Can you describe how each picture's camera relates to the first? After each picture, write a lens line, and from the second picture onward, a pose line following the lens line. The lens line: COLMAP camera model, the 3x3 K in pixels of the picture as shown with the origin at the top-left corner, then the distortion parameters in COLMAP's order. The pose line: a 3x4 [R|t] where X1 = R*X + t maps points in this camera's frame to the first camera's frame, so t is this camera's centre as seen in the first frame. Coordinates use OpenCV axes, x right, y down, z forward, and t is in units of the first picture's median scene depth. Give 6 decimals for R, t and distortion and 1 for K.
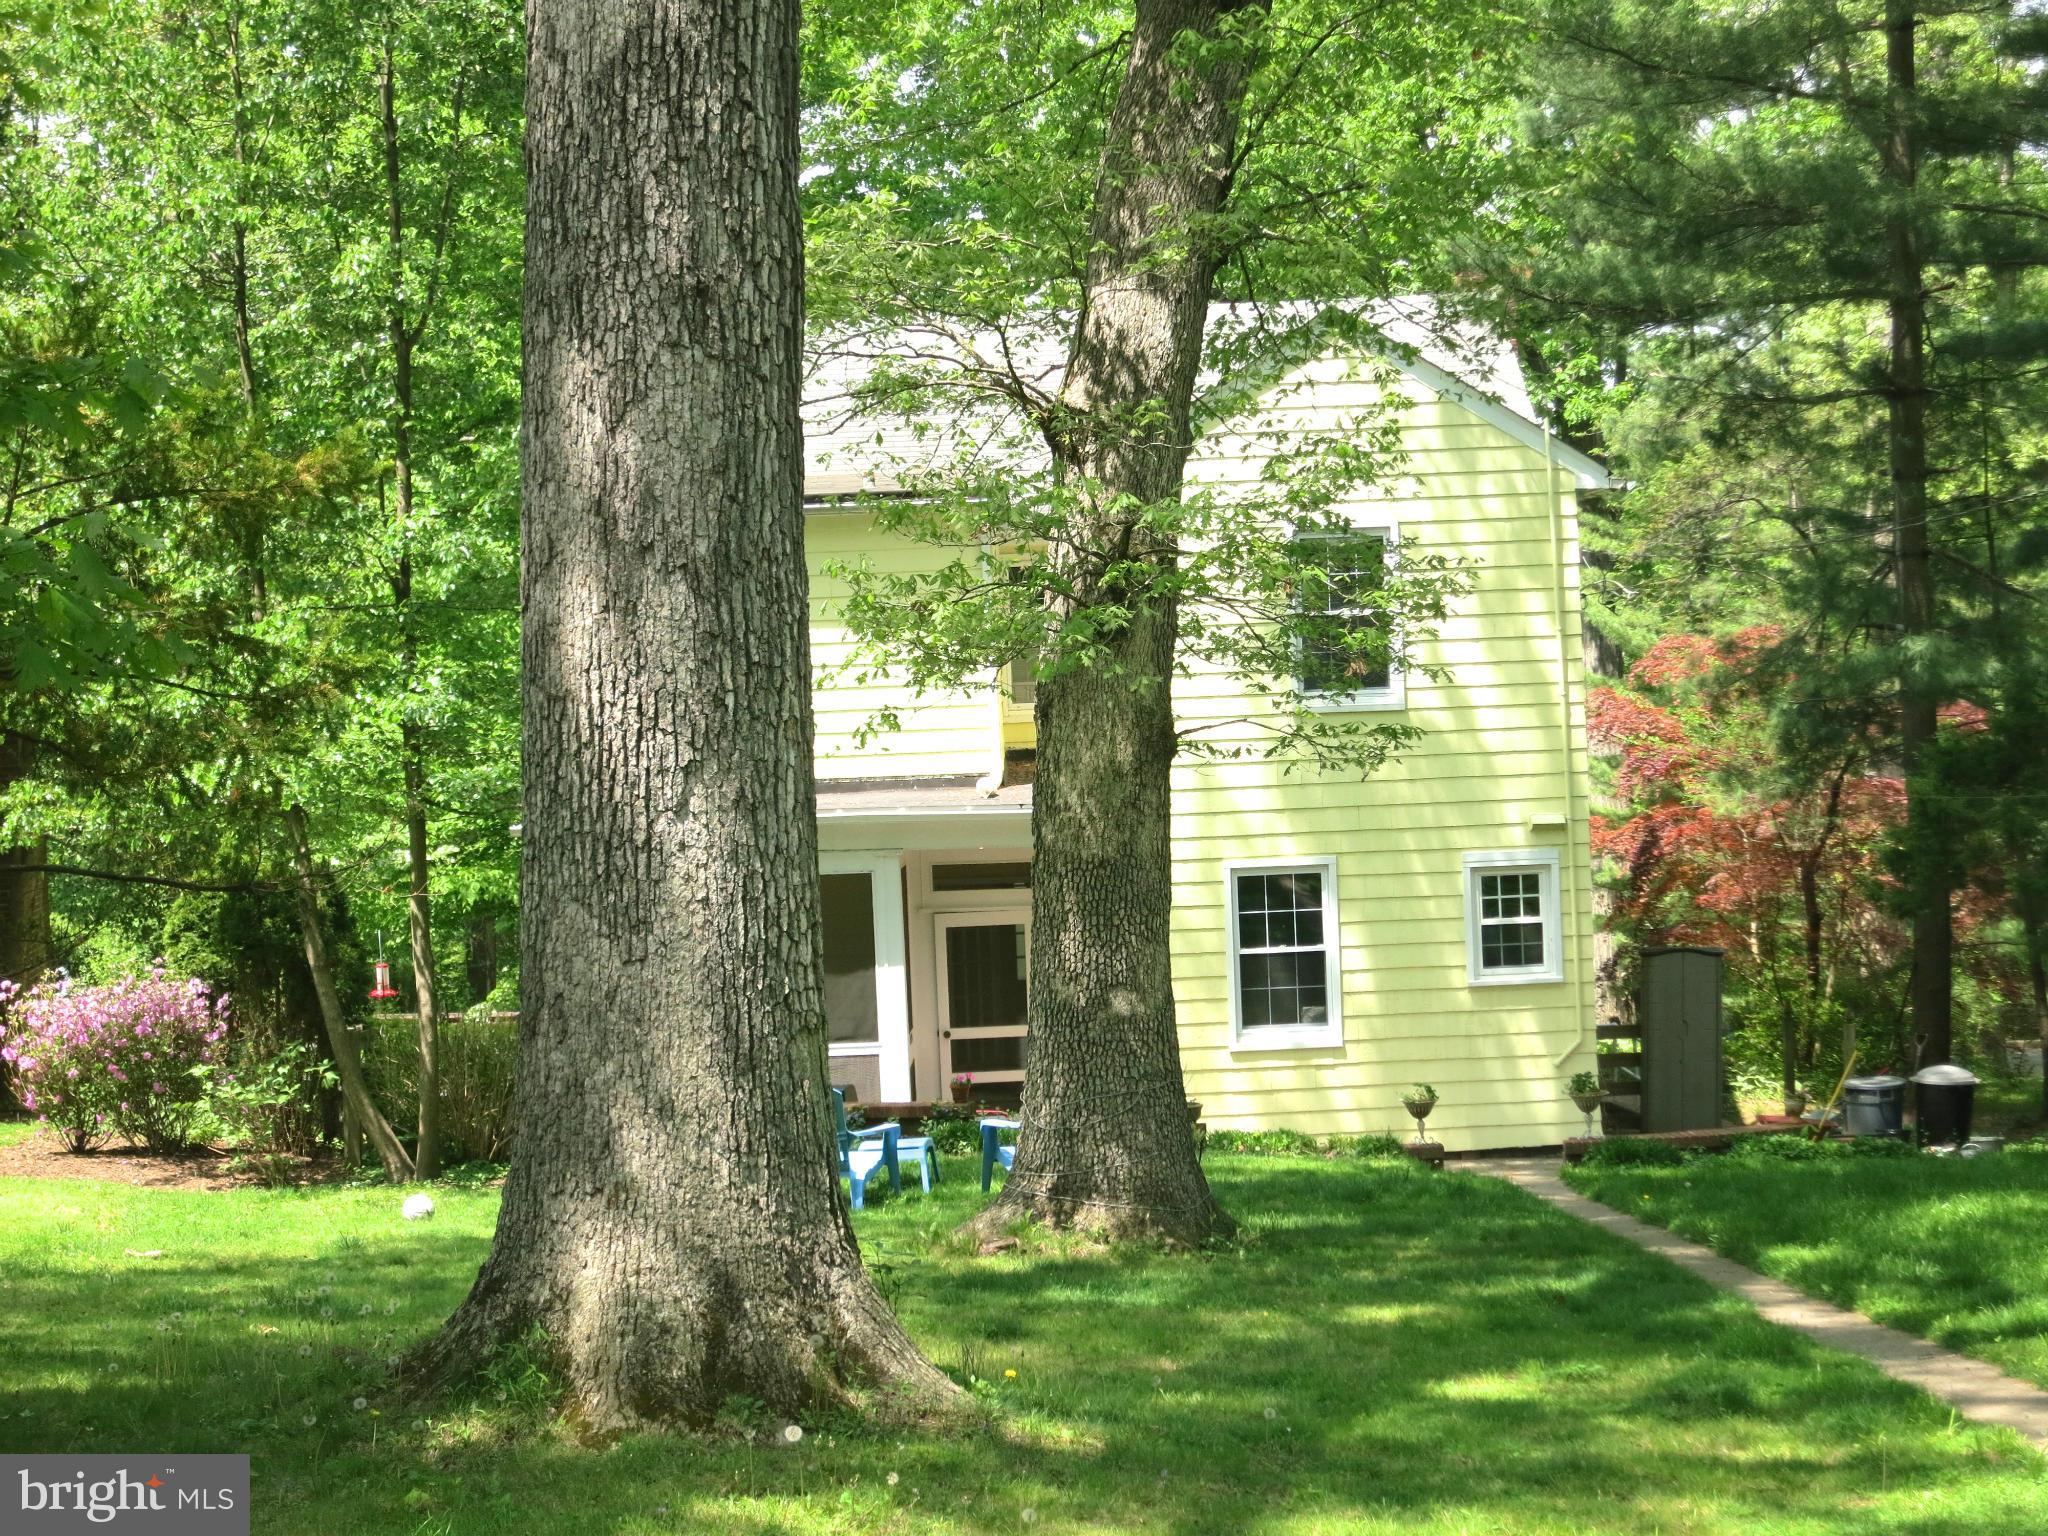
lens RADIAL K [[1497.1, 0, 1026.6], [0, 1497.1, 773.0], [0, 0, 1]] dist [-0.070969, -0.000361]
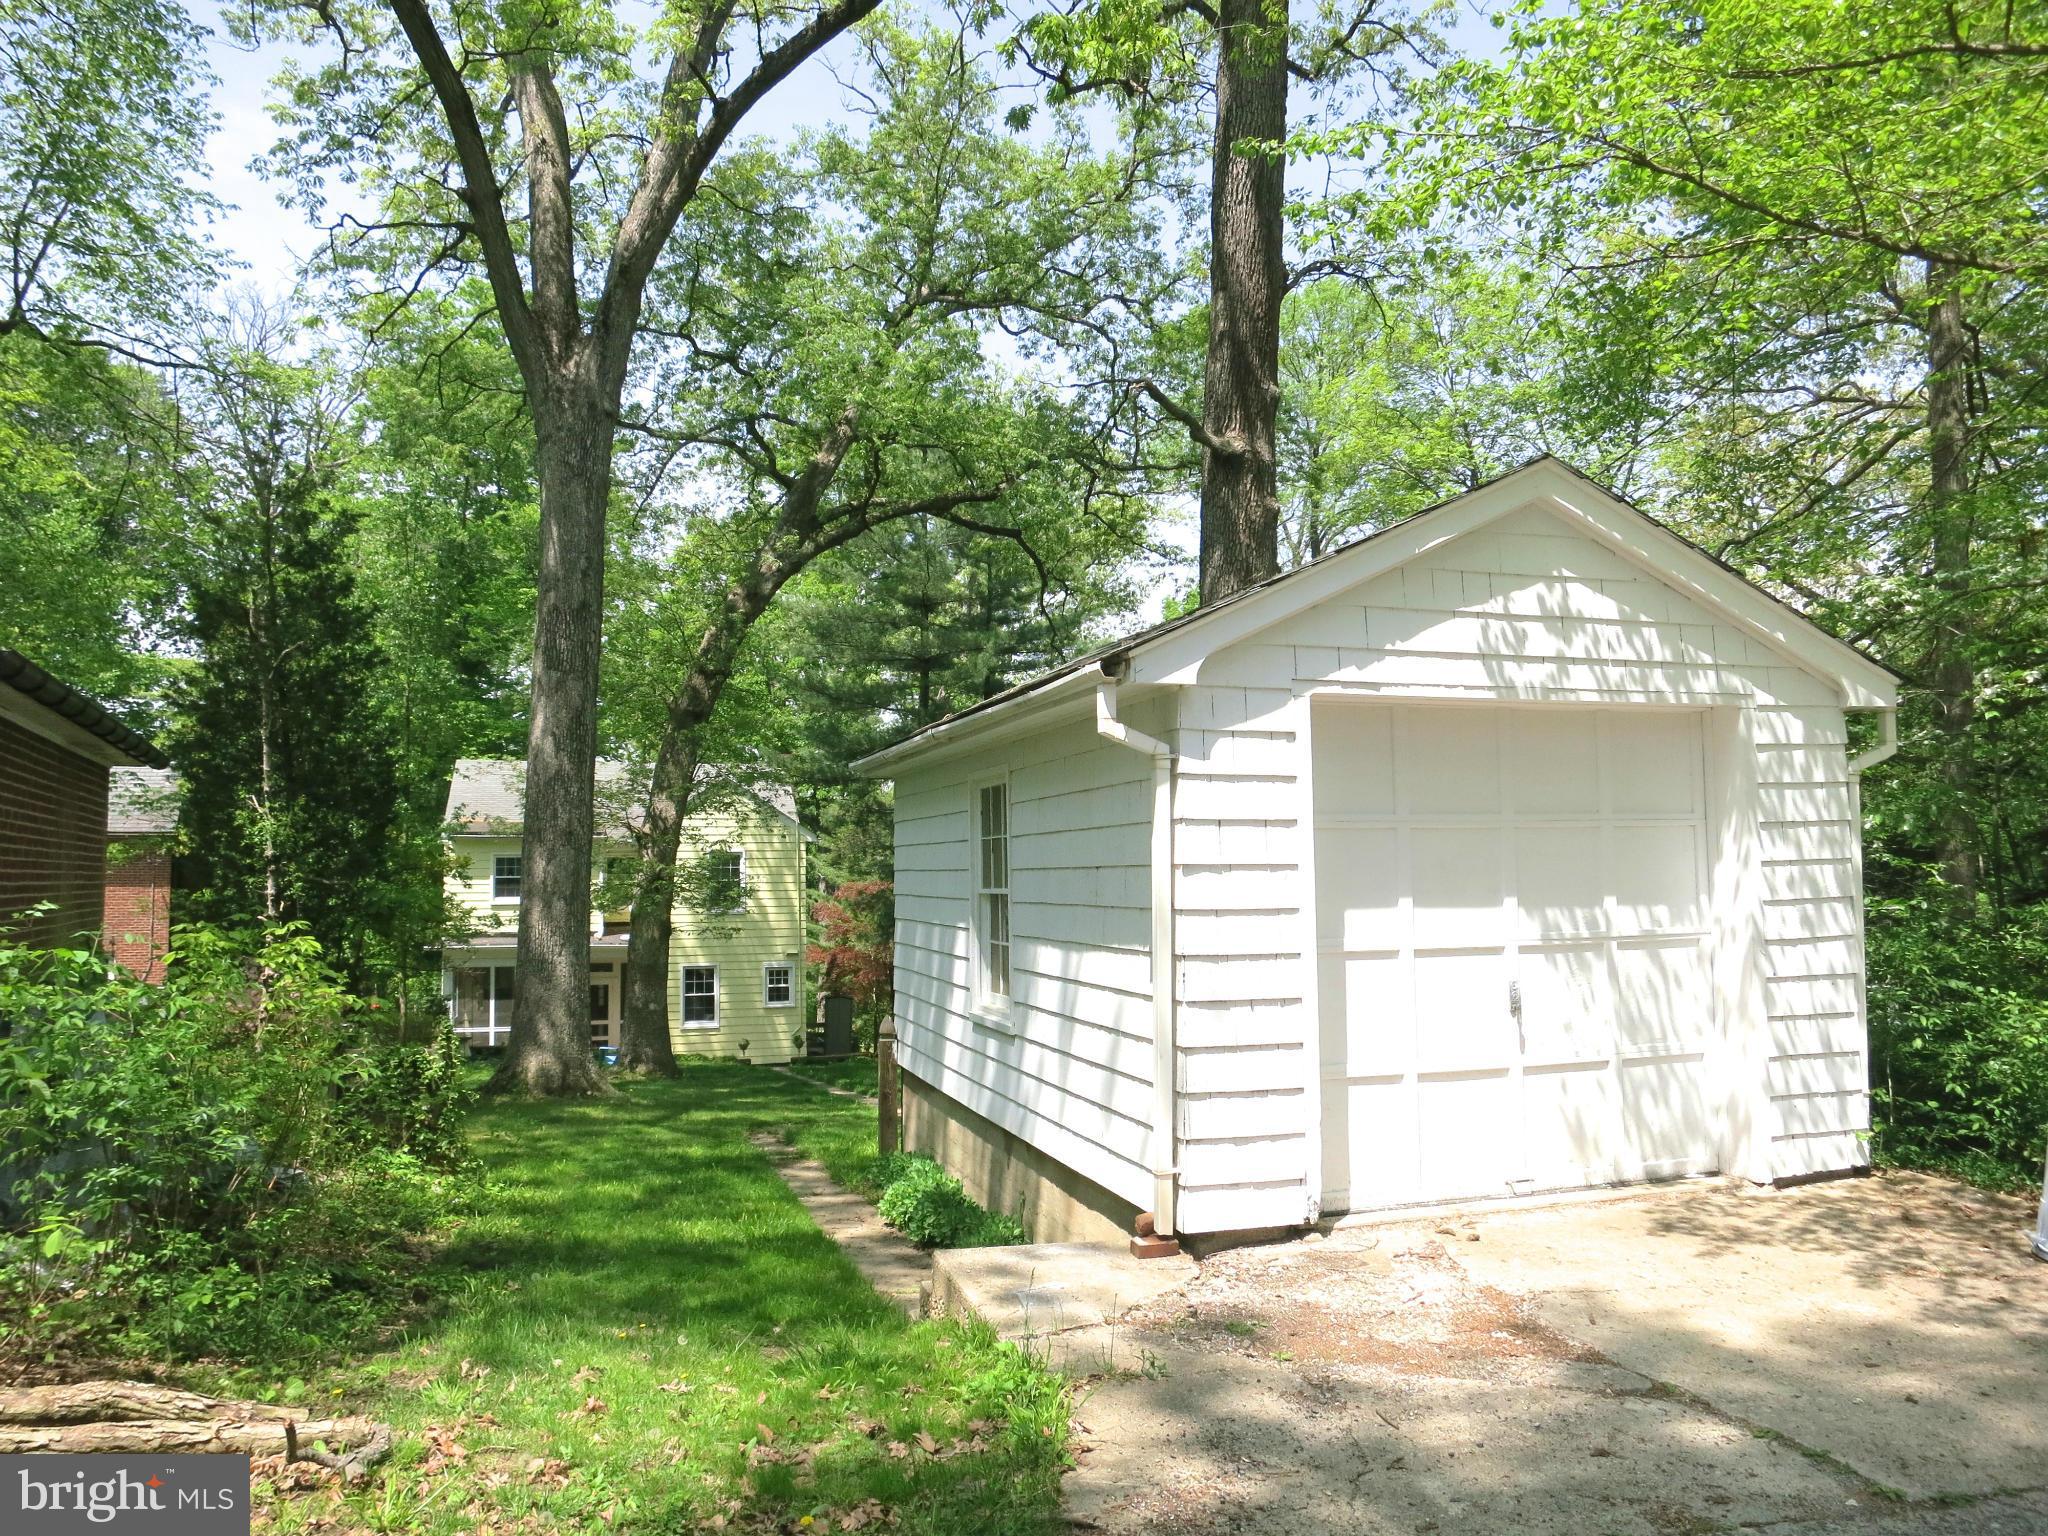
lens RADIAL K [[1497.1, 0, 1022.8], [0, 1497.1, 774.9], [0, 0, 1]] dist [-0.070969, -0.000361]
pose [[0.929998, 0.054731, 0.363466, -0.336505], [-0.035096, 0.997556, -0.060413, -0.162743], [-0.365885, 0.043428, 0.929646, -2.037682]]
